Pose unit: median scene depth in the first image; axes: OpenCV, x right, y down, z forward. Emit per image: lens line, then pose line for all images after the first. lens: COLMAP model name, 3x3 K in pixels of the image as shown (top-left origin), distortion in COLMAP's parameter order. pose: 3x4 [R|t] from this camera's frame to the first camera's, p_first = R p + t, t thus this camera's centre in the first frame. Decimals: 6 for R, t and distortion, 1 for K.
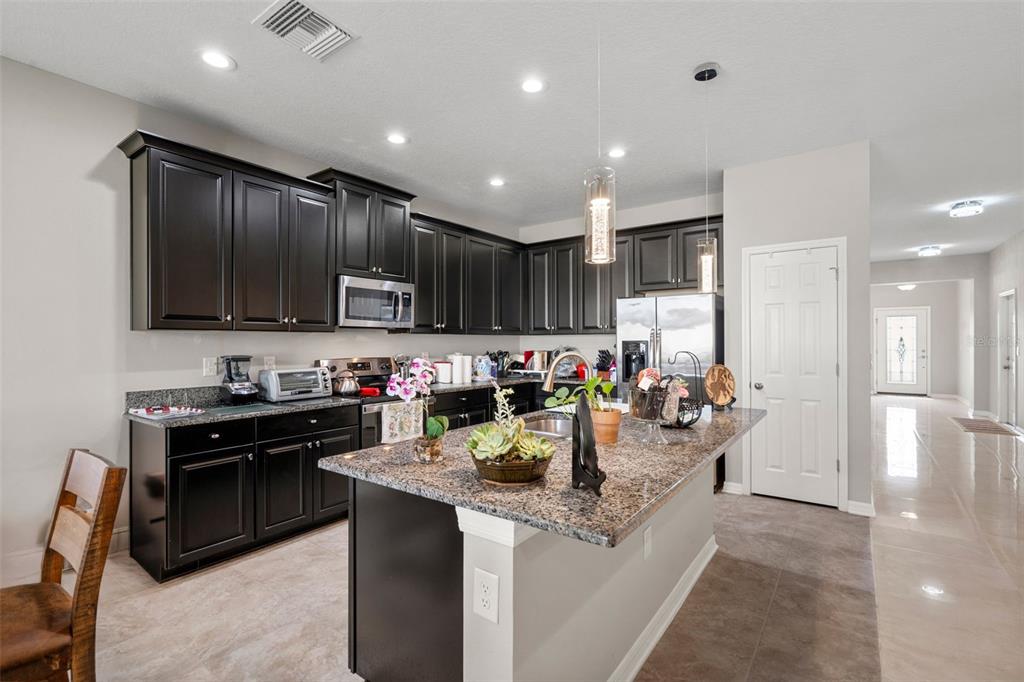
lens RADIAL K [[471.9, 0, 512.4], [0, 471.9, 339.8], [0, 0, 1]] dist [0.001025, 0.000803]
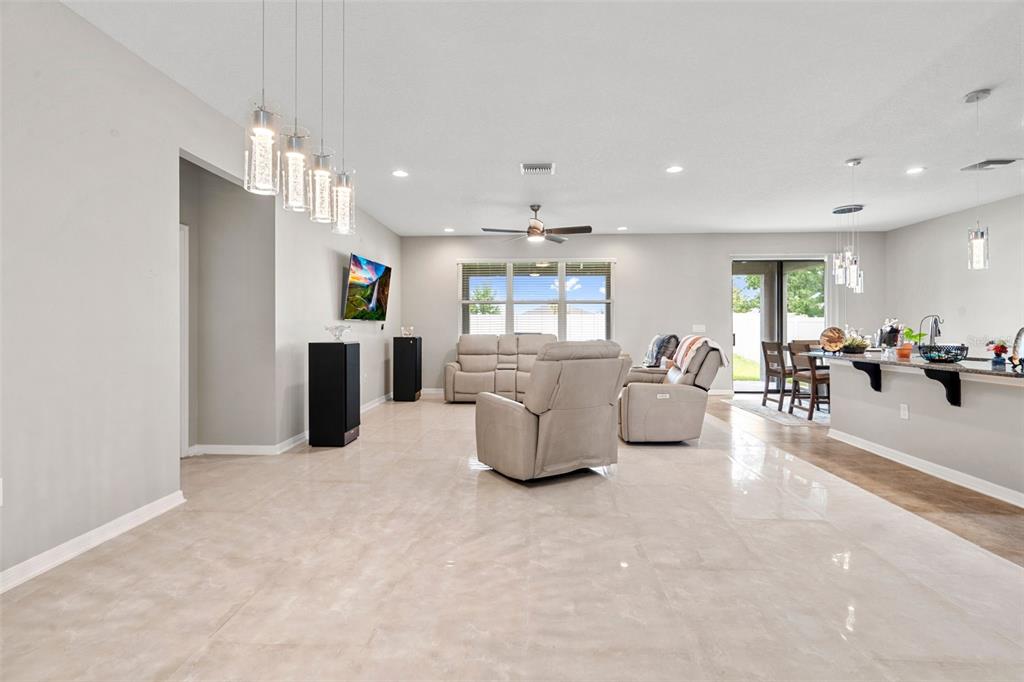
lens RADIAL K [[460.5, 0, 510.2], [0, 460.5, 327.9], [0, 0, 1]] dist [-0.008435, 0.002344]
pose [[-0.838088, 0.006147, -0.545501, 1.255426], [0.008574, 0.999961, -0.001905, 0.029833], [0.545468, -0.006274, -0.838108, 0.789066]]
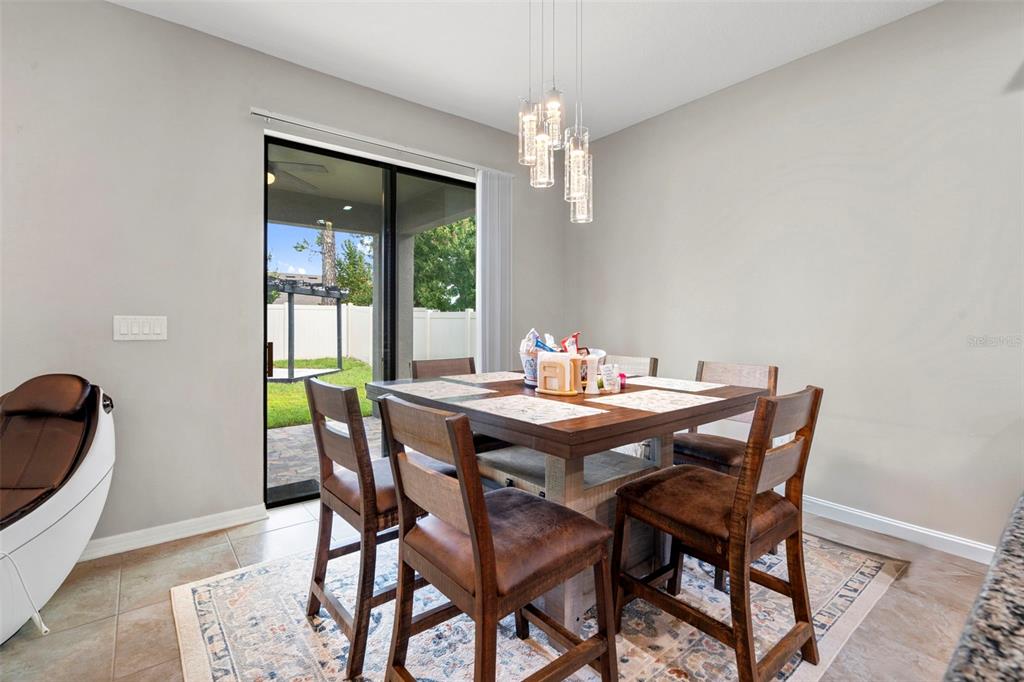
lens RADIAL K [[471.9, 0, 507.2], [0, 471.9, 322.3], [0, 0, 1]] dist [0.001025, 0.000803]
pose [[-0.271002, 0.001750, -0.962577, 0.061540], [0.007357, 0.999973, -0.000253, 0.031252], [0.962551, -0.007150, -0.271007, 0.244492]]
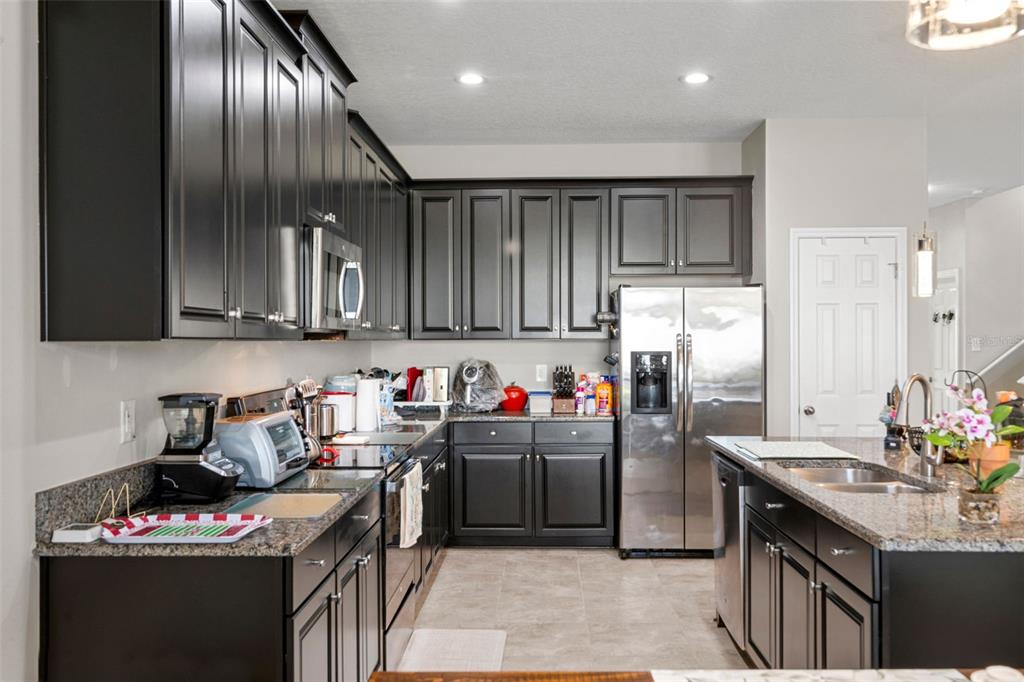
lens RADIAL K [[858.0, 0, 513.3], [0, 858.0, 340.7], [0, 0, 1]] dist [0.010543, 0.004885]
pose [[0.828032, 0.002624, 0.560675, -0.583197], [-0.003567, 0.999993, 0.000588, -0.012881], [-0.560670, -0.002486, 0.828036, 0.102806]]
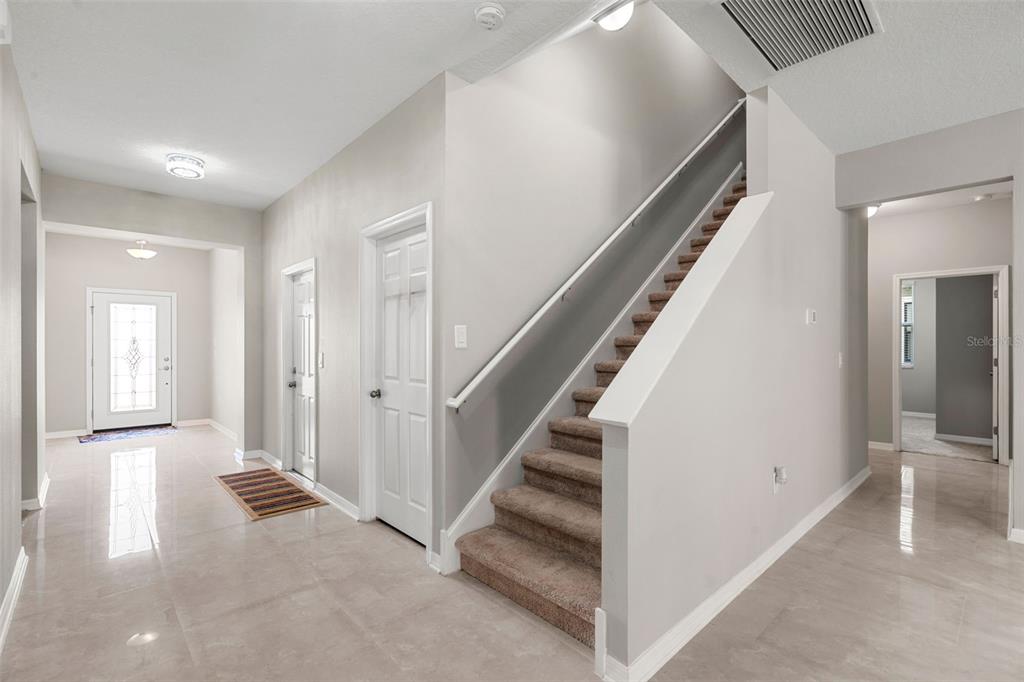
lens RADIAL K [[460.5, 0, 514.4], [0, 460.5, 346.4], [0, 0, 1]] dist [-0.008435, 0.002344]
pose [[0.192865, -0.002032, 0.981223, 0.788123], [-0.006383, 0.999974, 0.003326, 0.003310], [-0.981204, -0.006904, 0.192848, 0.940409]]
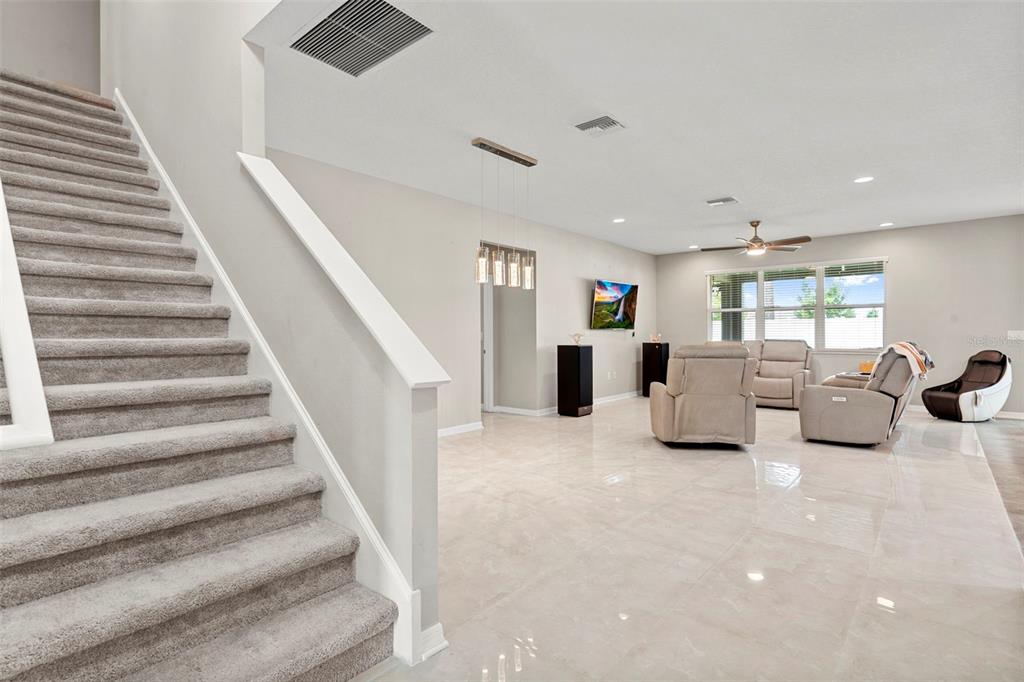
lens RADIAL K [[496.6, 0, 513.8], [0, 496.6, 335.6], [0, 0, 1]] dist [0.003176, -0.000748]
pose [[-0.996936, 0.008490, 0.077765, 1.090940], [0.008045, 0.999949, -0.006035, 0.033234], [-0.077813, -0.005391, -0.996953, 1.343263]]
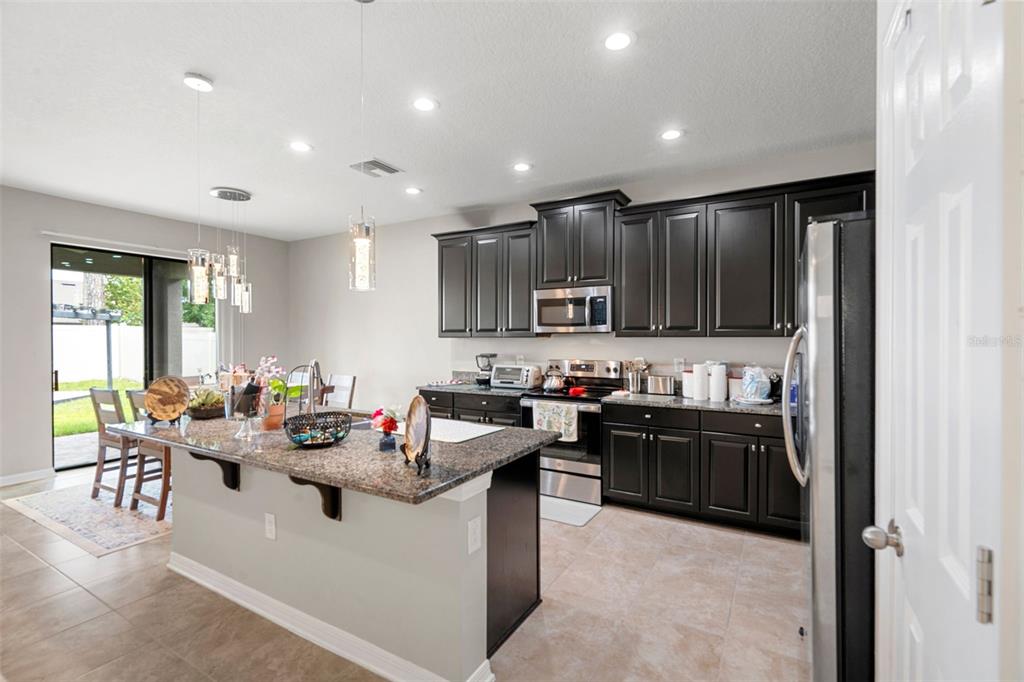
lens RADIAL K [[460.5, 0, 512.8], [0, 460.5, 341.7], [0, 0, 1]] dist [-0.008435, 0.002344]
pose [[0.105856, 0.010835, -0.994322, 0.672112], [0.004785, 0.999924, 0.011405, -0.015703], [0.994370, -0.005965, 0.105796, 0.678445]]
